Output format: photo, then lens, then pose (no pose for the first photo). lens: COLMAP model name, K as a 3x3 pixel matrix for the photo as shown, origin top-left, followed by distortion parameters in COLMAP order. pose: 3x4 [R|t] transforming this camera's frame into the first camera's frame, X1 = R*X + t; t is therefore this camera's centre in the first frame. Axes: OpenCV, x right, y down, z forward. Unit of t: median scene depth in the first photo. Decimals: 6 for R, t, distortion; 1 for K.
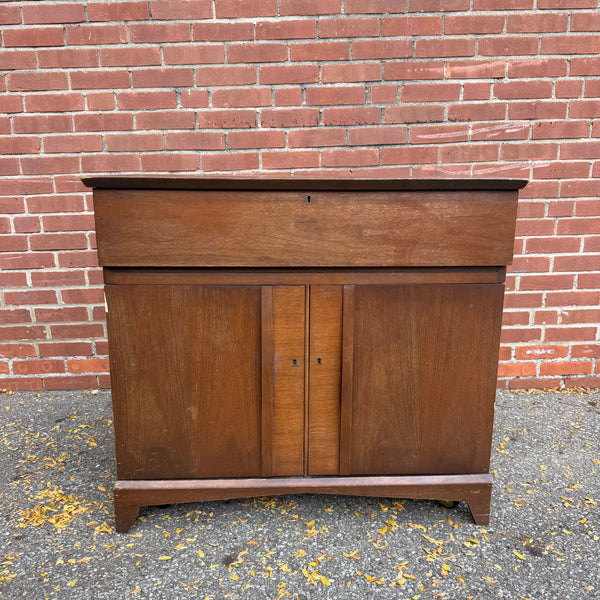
lens RADIAL K [[577.0, 0, 300.3], [0, 577.0, 296.3], [0, 0, 1]] dist [-0.025818, 0.000000]
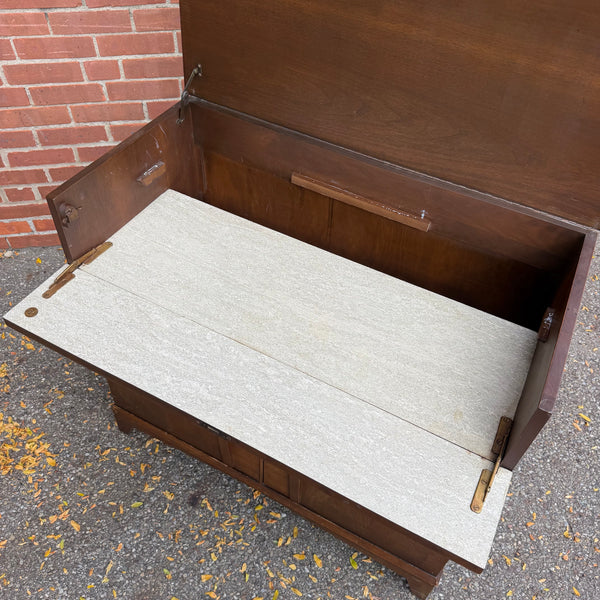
lens RADIAL K [[577.0, 0, 304.5], [0, 577.0, 308.7], [0, 0, 1]] dist [-0.025818, 0.000000]
pose [[0.988560, -0.067834, 0.134712, -0.022426], [-0.023720, 0.812119, 0.583009, -0.349433], [-0.148950, -0.579535, 0.801220, 0.170483]]
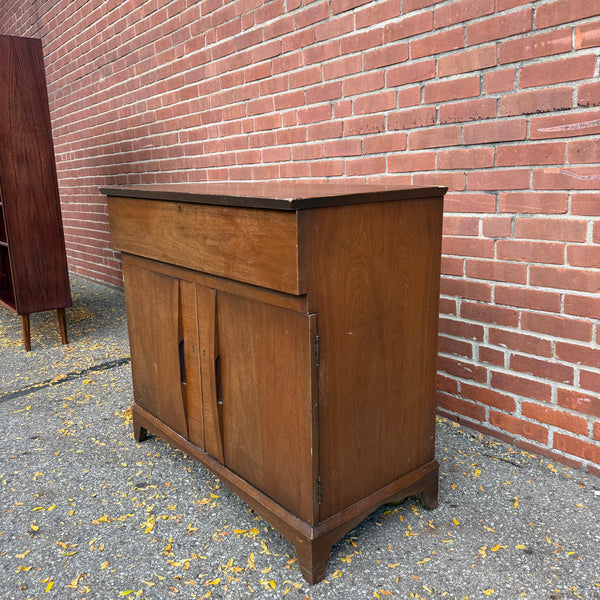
lens RADIAL K [[577.0, 0, 281.5], [0, 577.0, 296.1], [0, 0, 1]] dist [-0.025818, 0.000000]
pose [[0.592524, 0.159818, -0.789540, 0.661851], [-0.148463, 0.984998, 0.087966, -0.078124], [0.791754, 0.065095, 0.607362, 0.284864]]
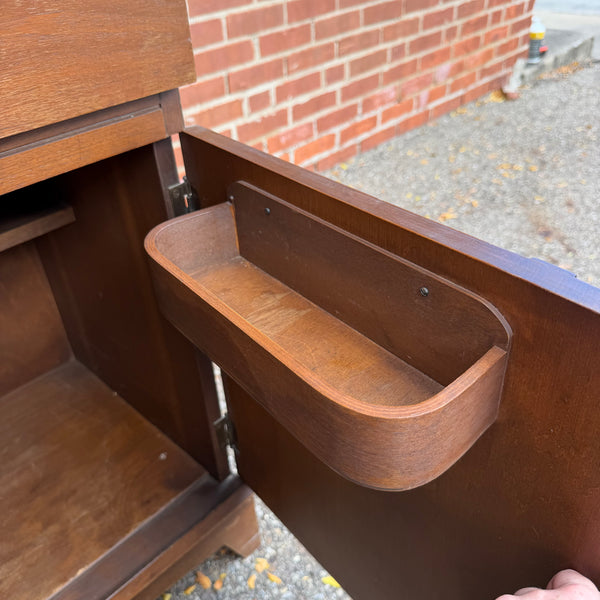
lens RADIAL K [[577.0, 0, 287.9], [0, 577.0, 306.9], [0, 0, 1]] dist [-0.025818, 0.000000]
pose [[0.728833, -0.431796, 0.531370, 0.099607], [0.212554, 0.880418, 0.423893, -0.044664], [-0.650863, -0.196003, 0.733458, 0.426761]]
